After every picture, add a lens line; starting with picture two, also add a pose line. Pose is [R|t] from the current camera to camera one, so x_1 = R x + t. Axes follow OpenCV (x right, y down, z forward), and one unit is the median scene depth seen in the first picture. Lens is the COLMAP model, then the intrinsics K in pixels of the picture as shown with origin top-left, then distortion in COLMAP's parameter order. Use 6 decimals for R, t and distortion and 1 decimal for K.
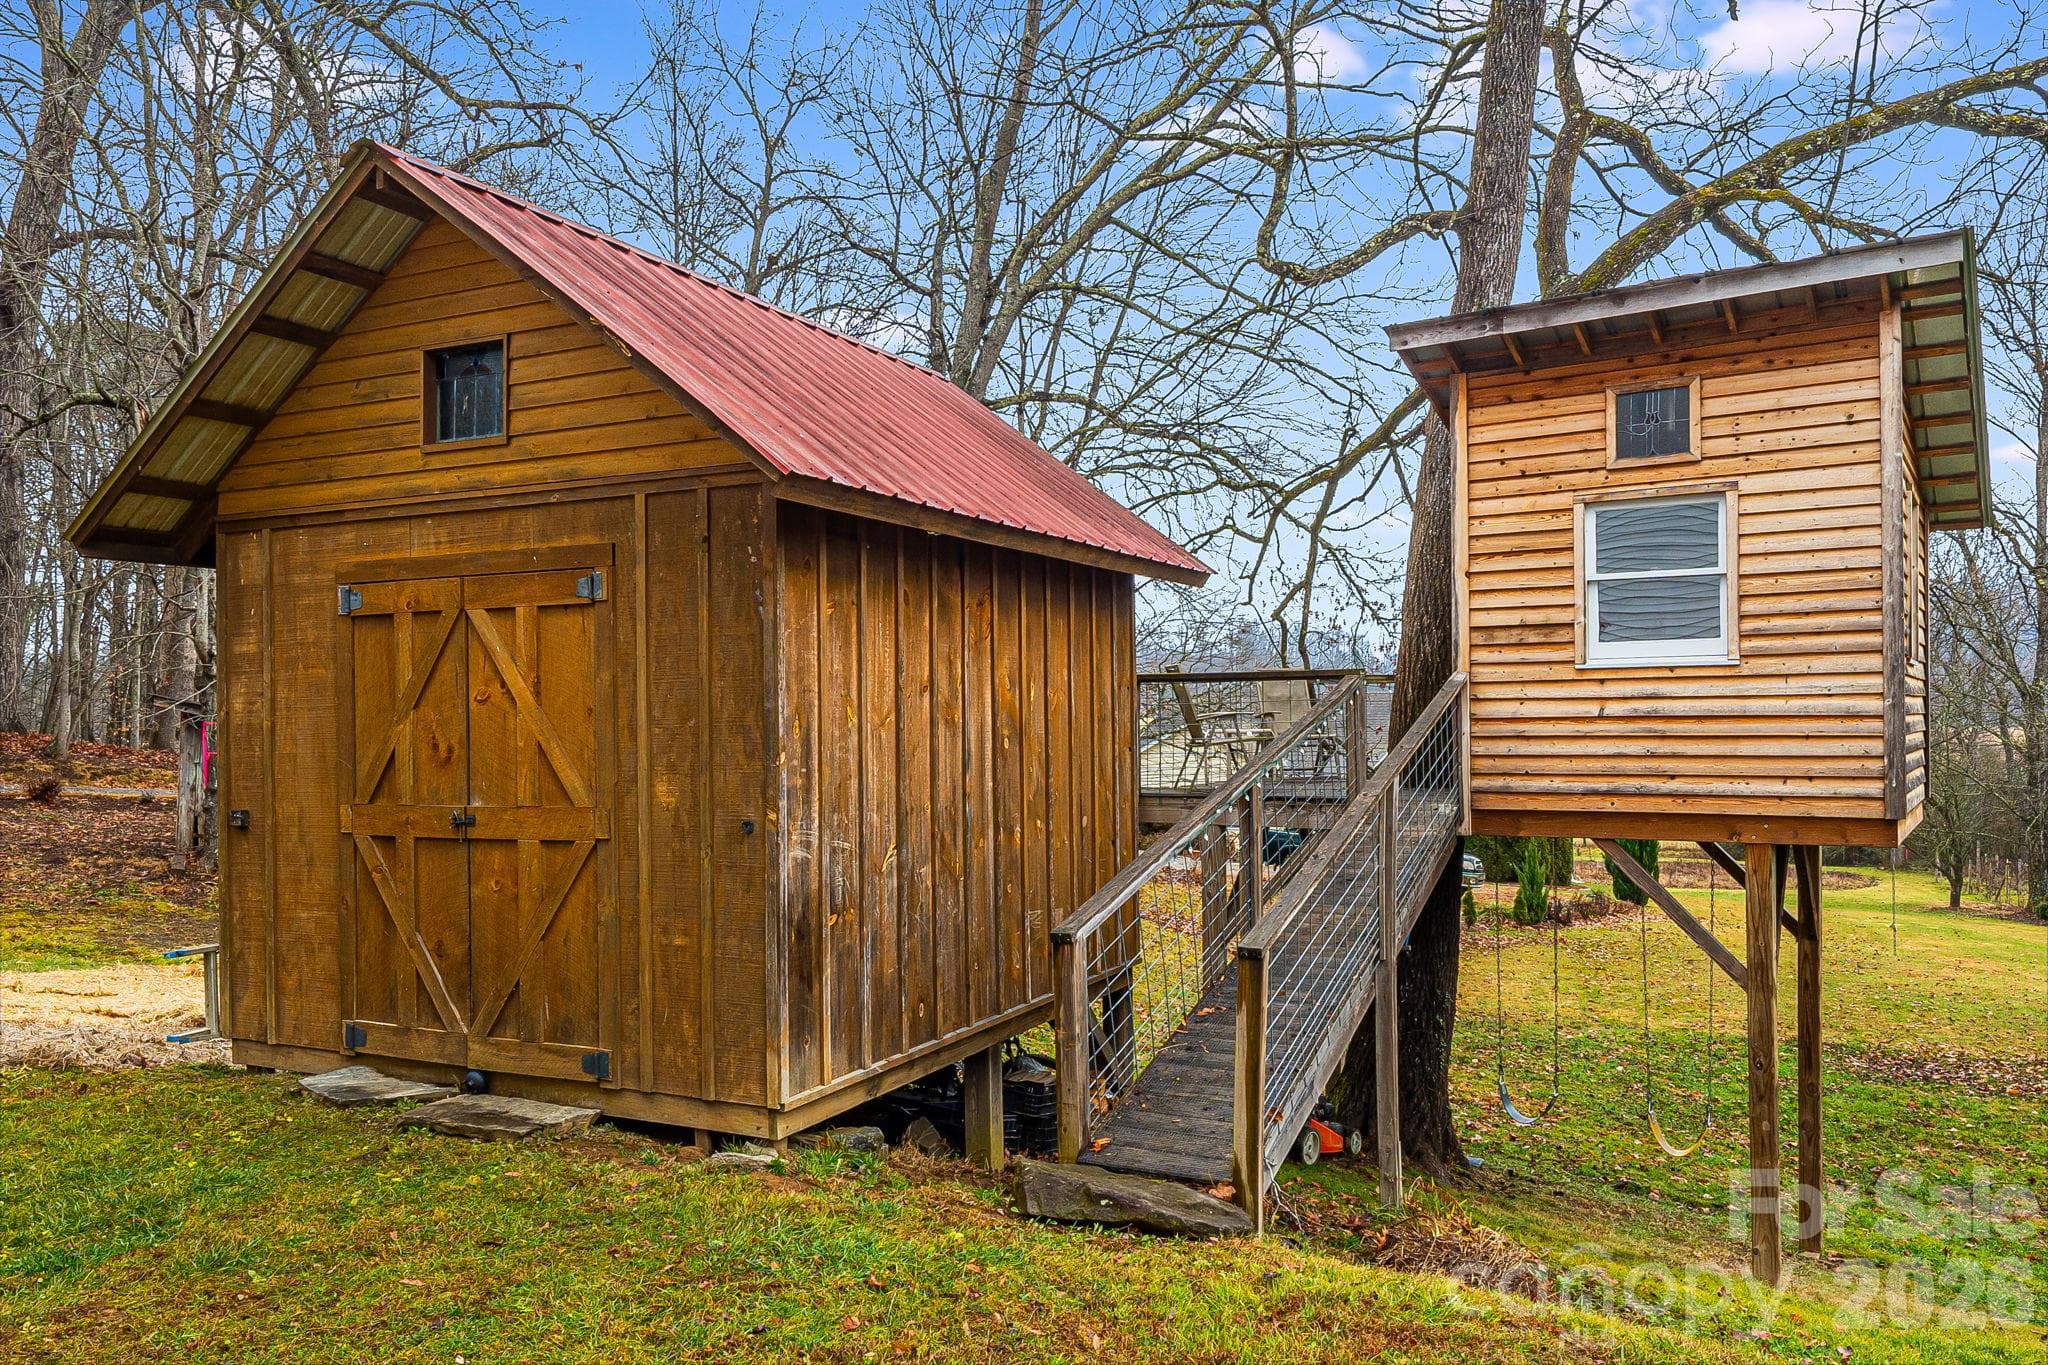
lens RADIAL K [[1517.2, 0, 1014.1], [0, 1517.2, 694.6], [0, 0, 1]] dist [0.011874, 0.004552]
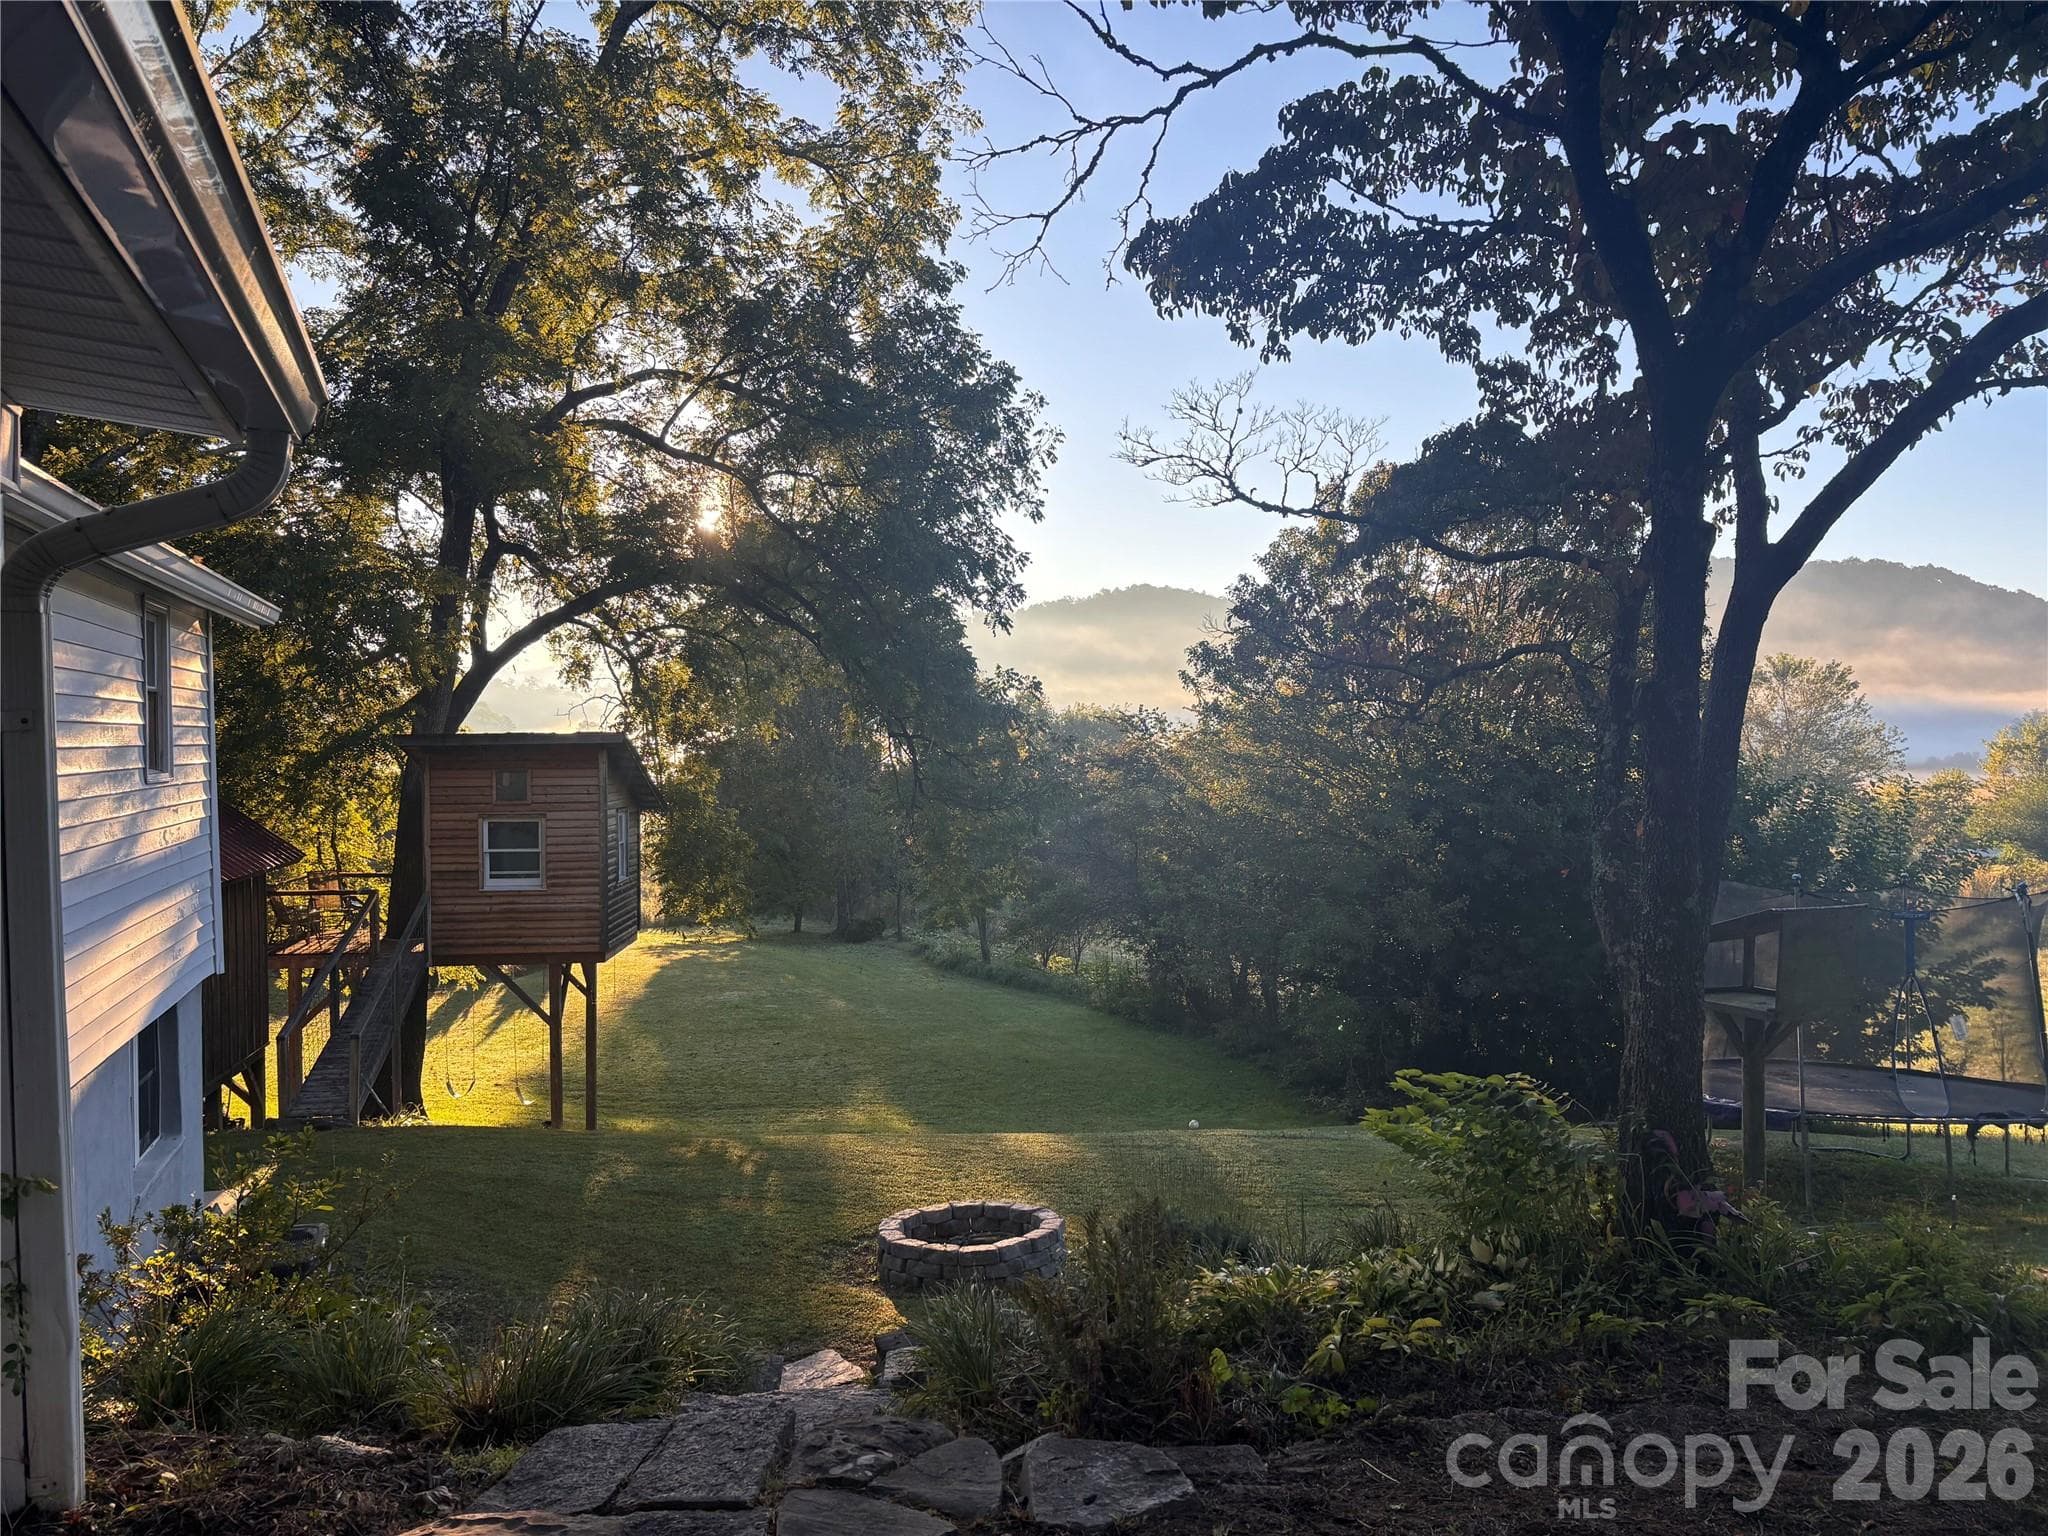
lens RADIAL K [[1503.7, 0, 1030.1], [0, 1503.7, 771.7], [0, 0, 1]] dist [0.007041, 0.000824]
pose [[0.789367, -0.008212, 0.613866, -0.352653], [-0.009904, 0.999610, 0.026107, -0.257930], [-0.613841, -0.026687, 0.788978, -1.248539]]
